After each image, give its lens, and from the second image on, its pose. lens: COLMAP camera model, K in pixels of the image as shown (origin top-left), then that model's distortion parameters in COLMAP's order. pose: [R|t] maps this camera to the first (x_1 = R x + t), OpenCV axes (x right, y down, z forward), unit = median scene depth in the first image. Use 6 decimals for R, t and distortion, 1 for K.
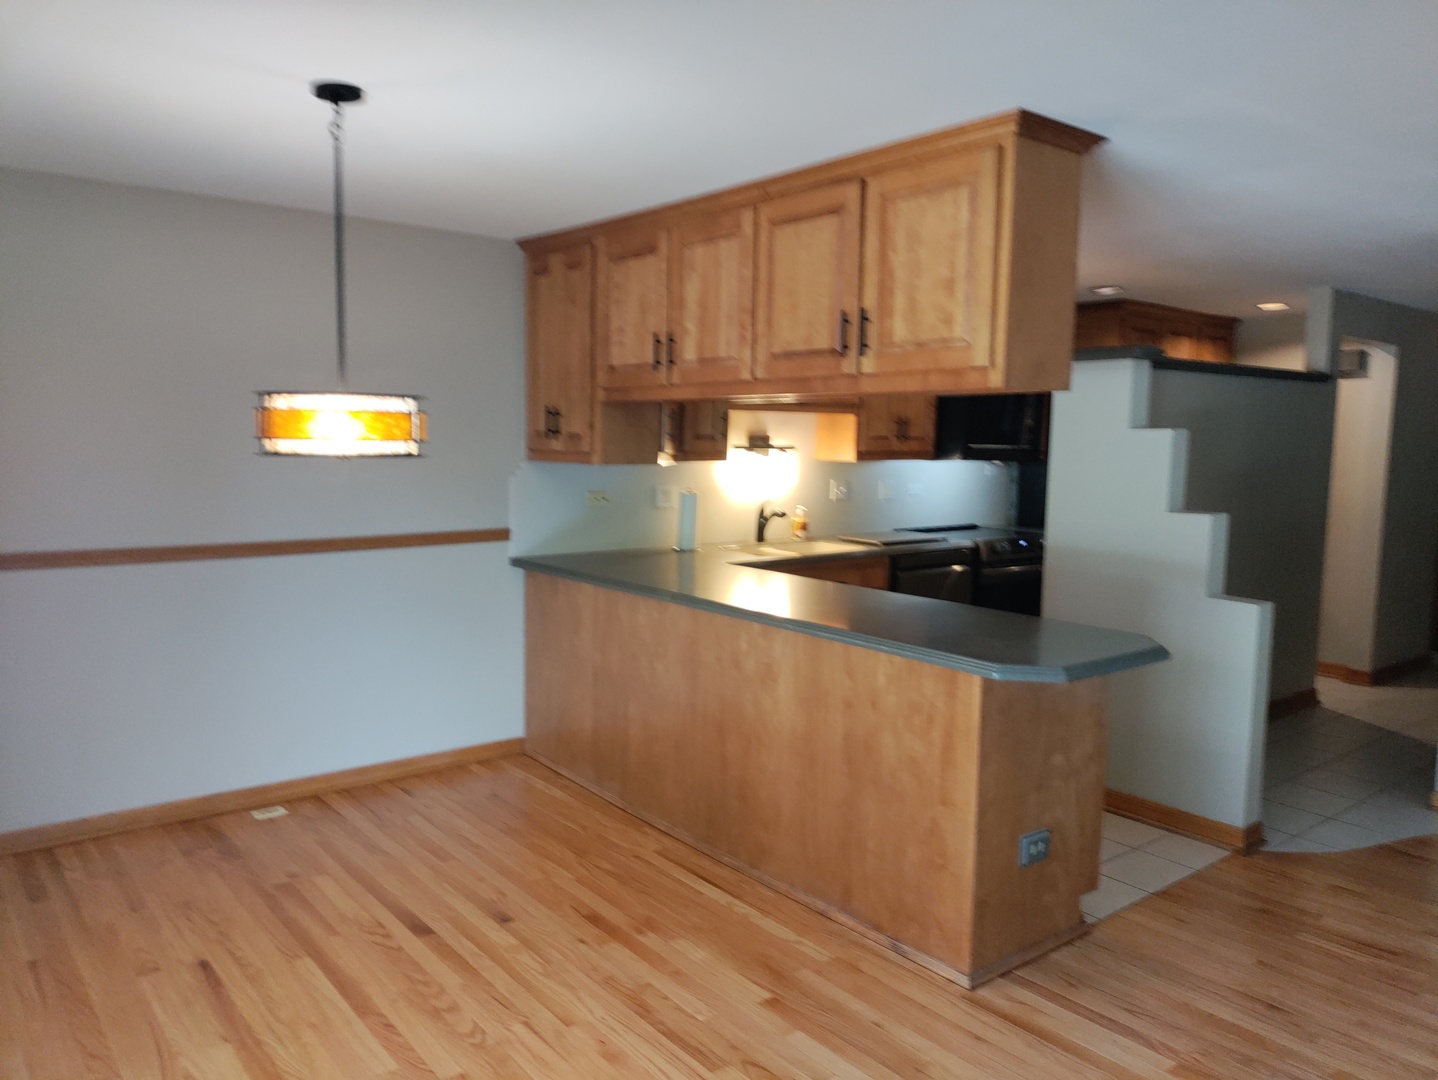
lens RADIAL K [[1064.8, 0, 727.8], [0, 1064.8, 523.3], [0, 0, 1]] dist [0.038455, -0.047881]
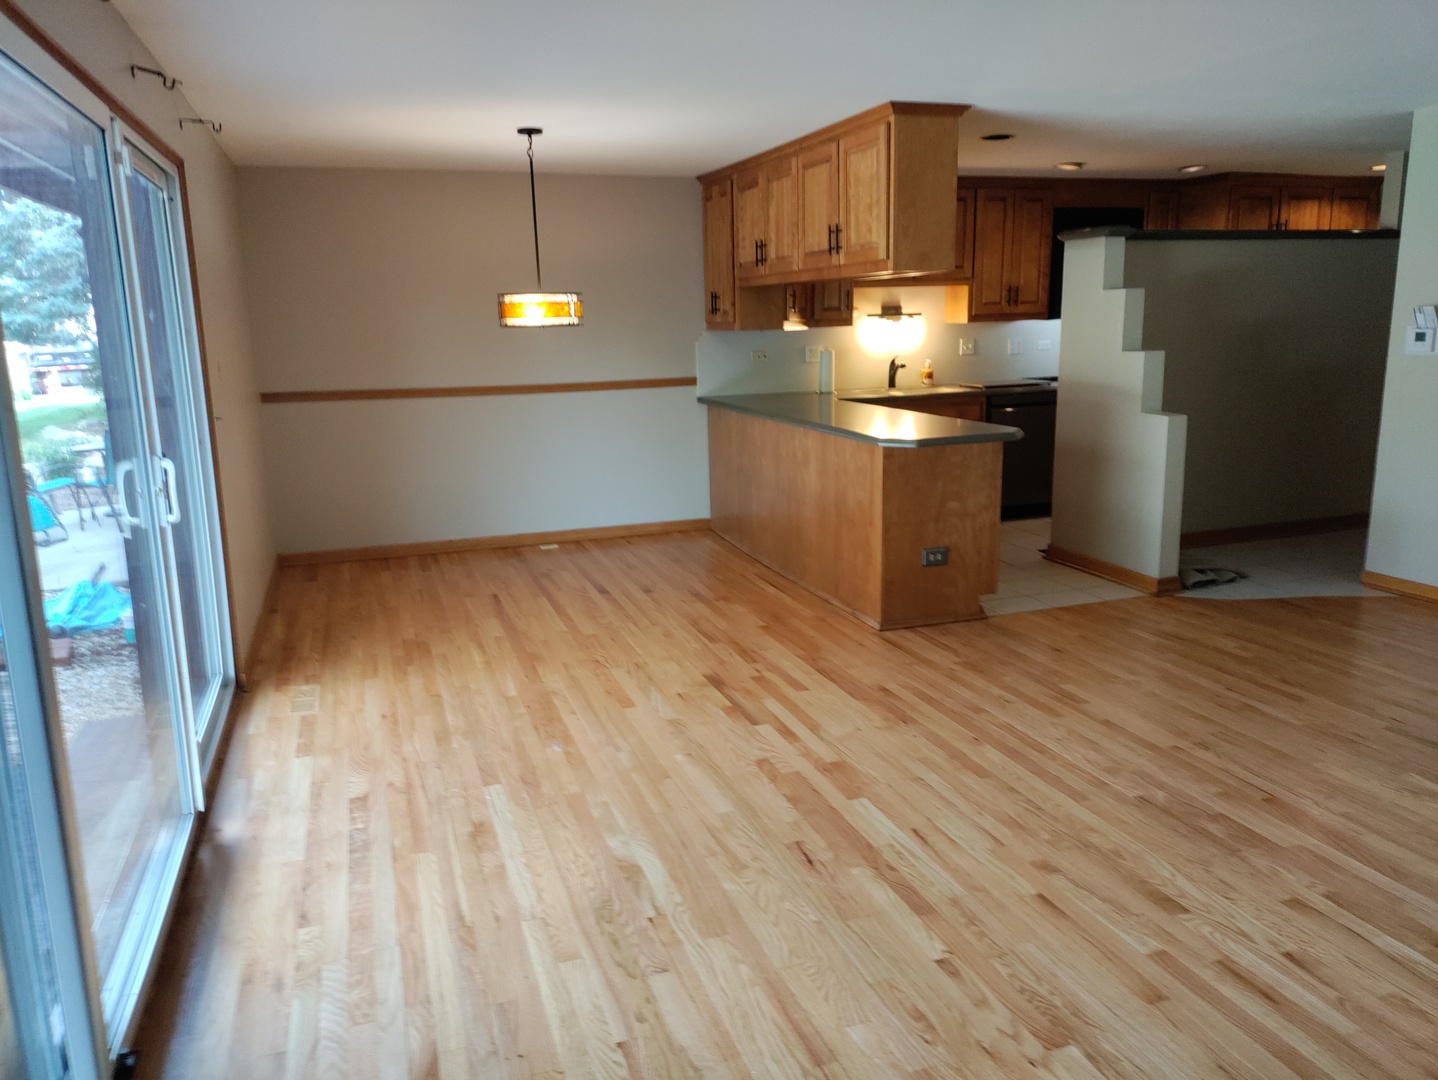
lens RADIAL K [[1069.5, 0, 719.5], [0, 1069.5, 542.0], [0, 0, 1]] dist [0.082471, -0.110383]
pose [[0.938994, 0.036324, -0.342011, 0.412205], [0.007547, 0.991992, 0.126075, 0.053558], [0.343851, -0.120965, 0.931200, -0.490254]]
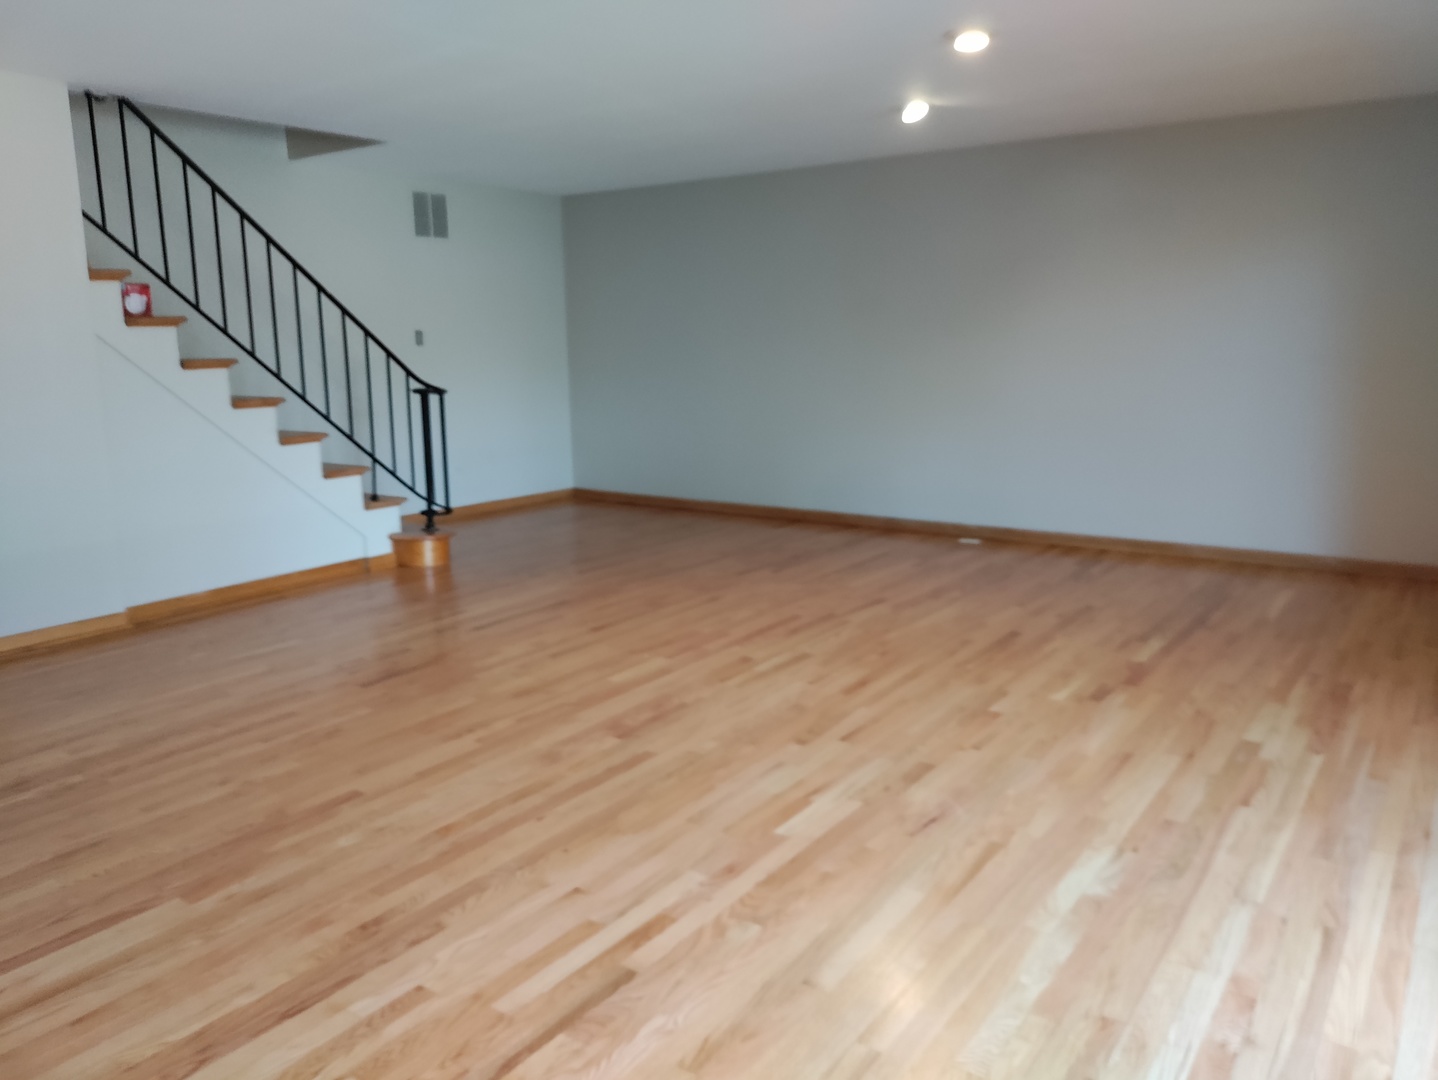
lens RADIAL K [[1077.0, 0, 718.3], [0, 1077.0, 539.4], [0, 0, 1]] dist [0.003133, -0.067455]
pose [[-0.272563, -0.186754, 0.943839, -0.366266], [0.094909, 0.970978, 0.219532, 0.016401], [-0.957445, 0.149415, -0.246928, 0.472245]]
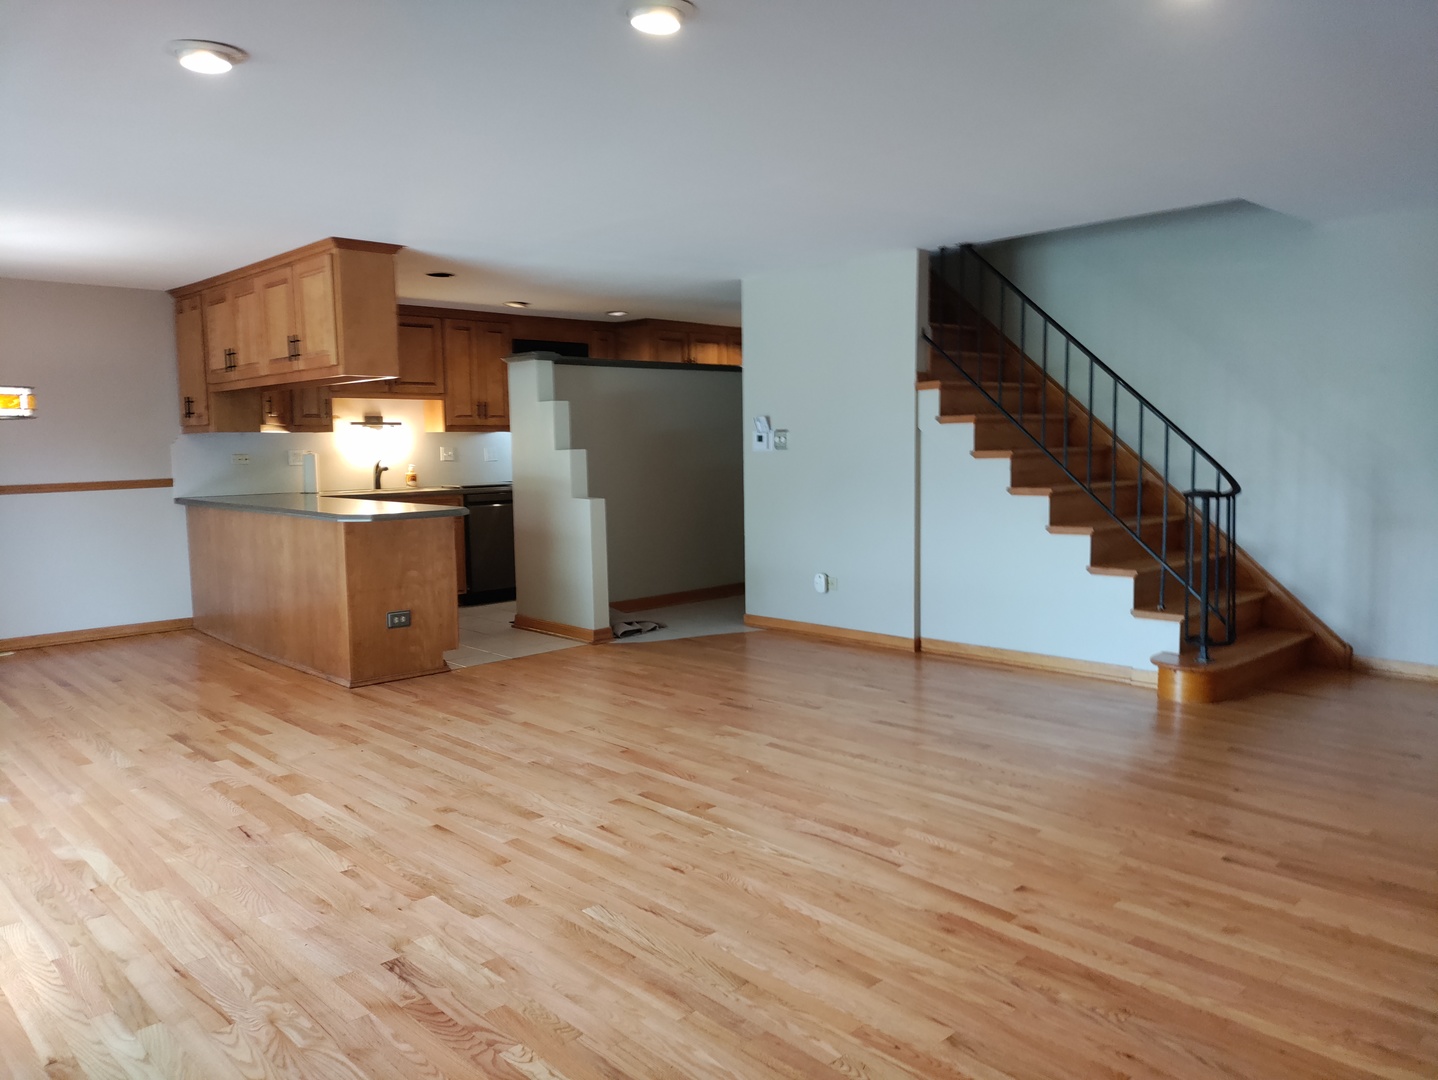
lens RADIAL K [[1078.0, 0, 765.4], [0, 1078.0, 539.2], [0, 0, 1]] dist [-0.002013, -0.026753]
pose [[0.994149, -0.038274, 0.101013, 0.567828], [0.037410, 0.999246, 0.010426, 0.126744], [-0.101336, -0.006586, 0.994830, -0.727357]]
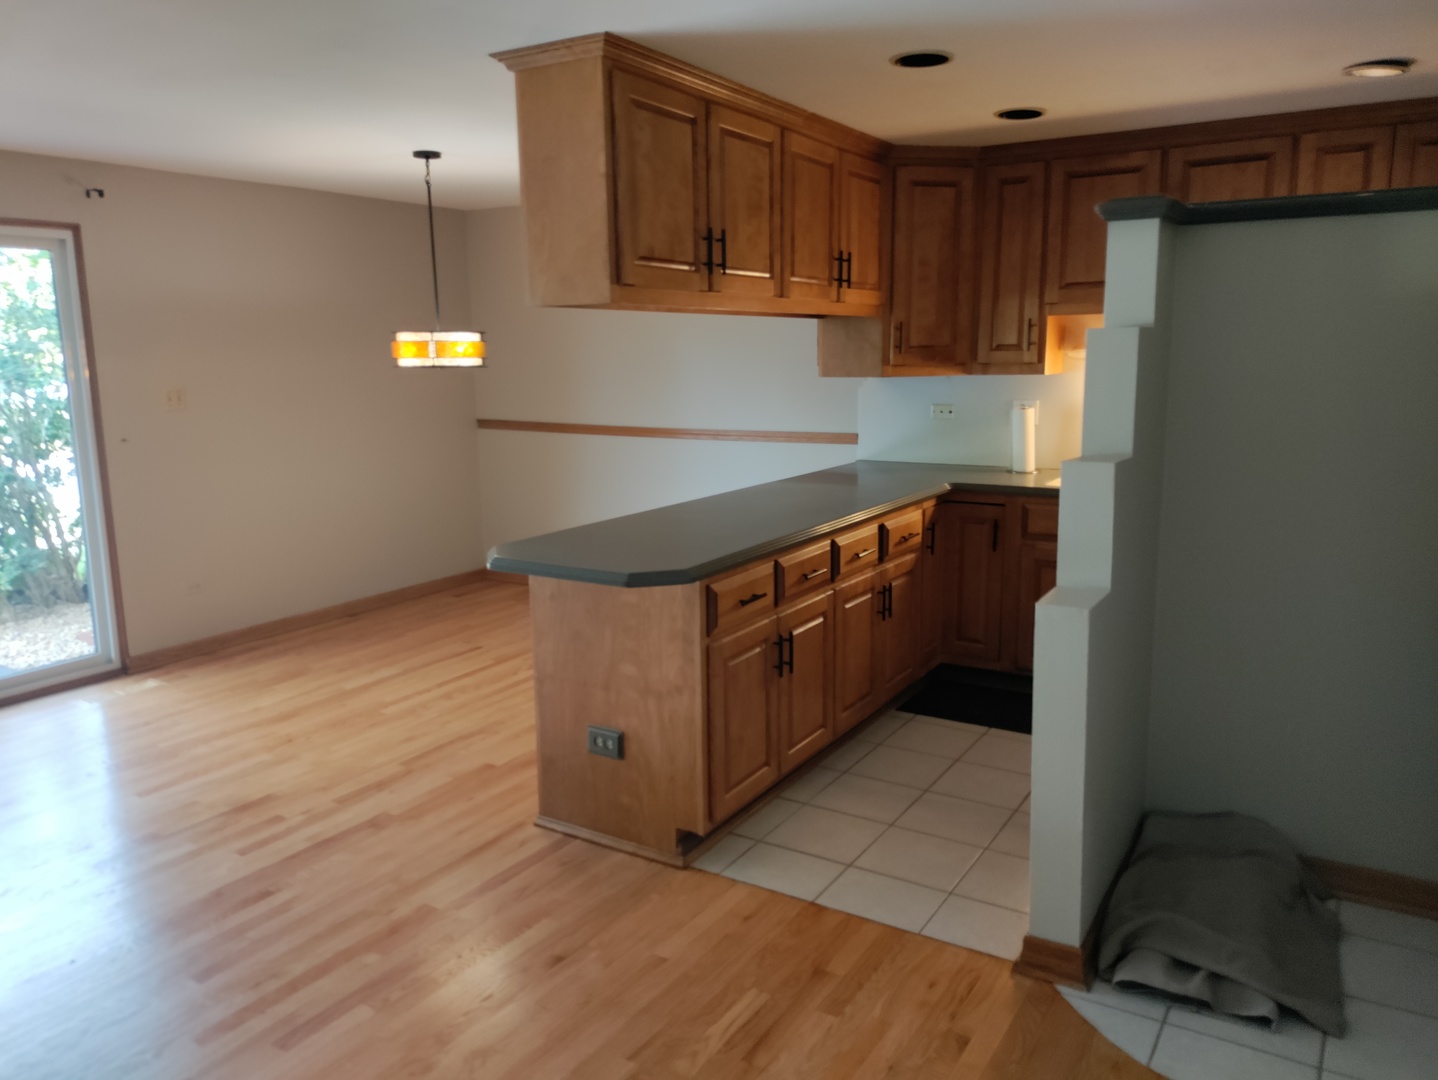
lens RADIAL K [[1075.6, 0, 710.9], [0, 1075.6, 525.1], [0, 0, 1]] dist [0.088371, -0.111593]
pose [[0.318320, 0.137716, -0.937927, 0.987042], [-0.062524, 0.990287, 0.124184, -0.036971], [0.945919, 0.019113, 0.323839, 0.572782]]
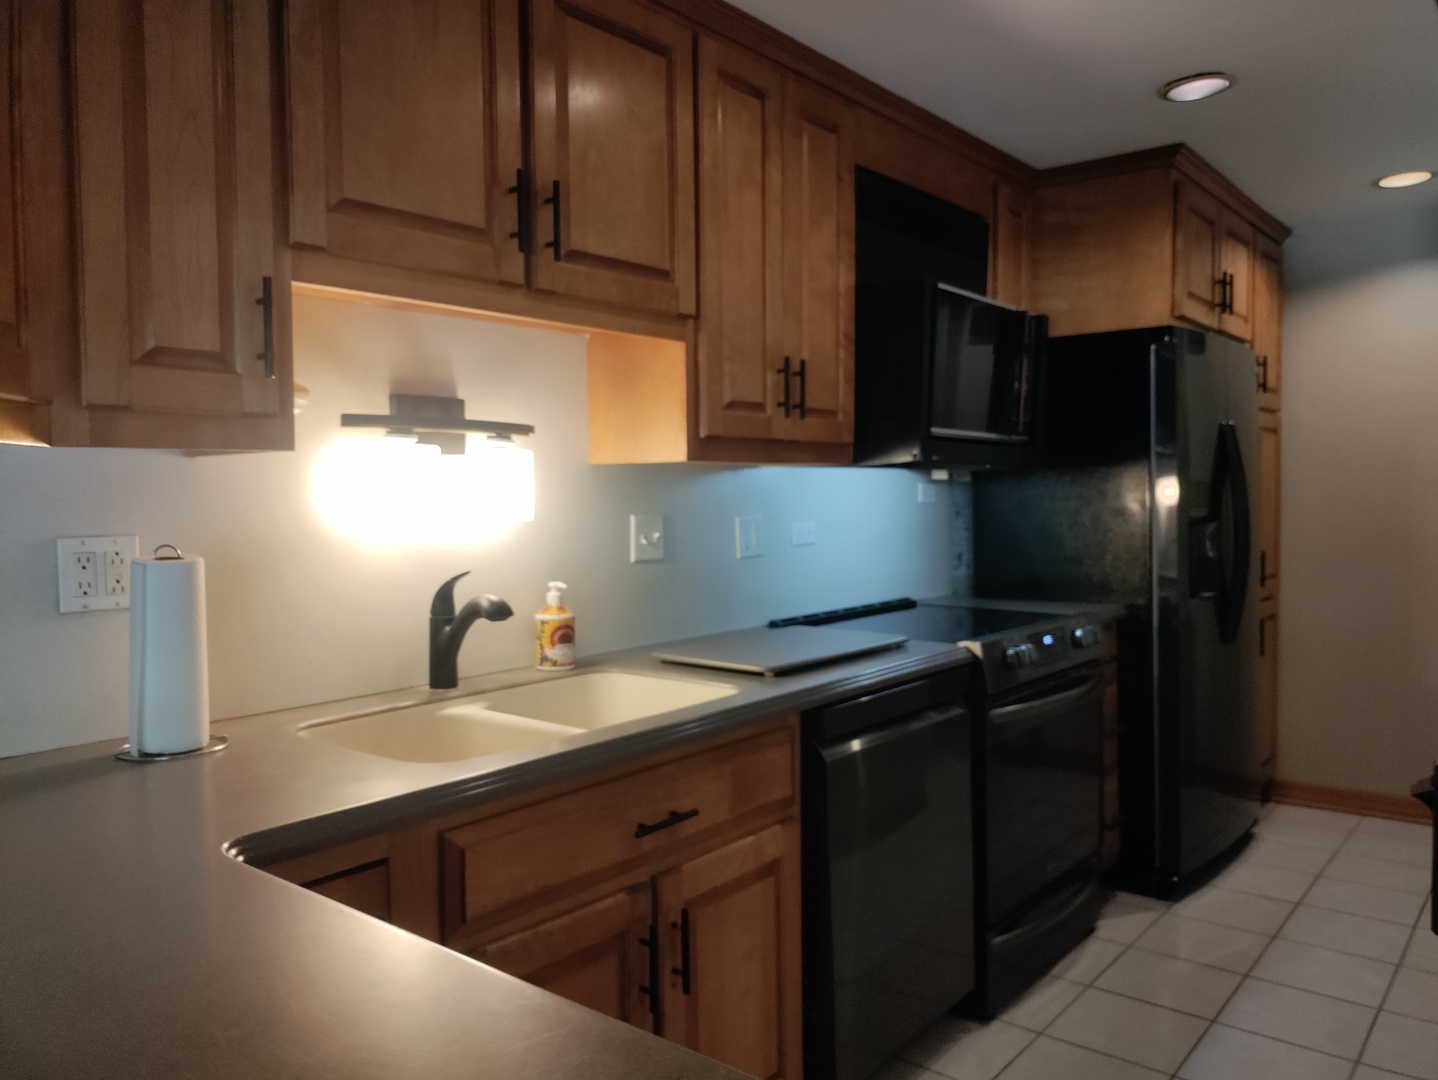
lens RADIAL K [[1075.6, 0, 710.9], [0, 1075.6, 525.1], [0, 0, 1]] dist [0.088371, -0.111593]
pose [[0.981154, -0.033158, 0.190363, 0.072121], [0.043238, 0.997860, -0.049041, -0.021559], [-0.188330, 0.056347, 0.980488, 0.863366]]
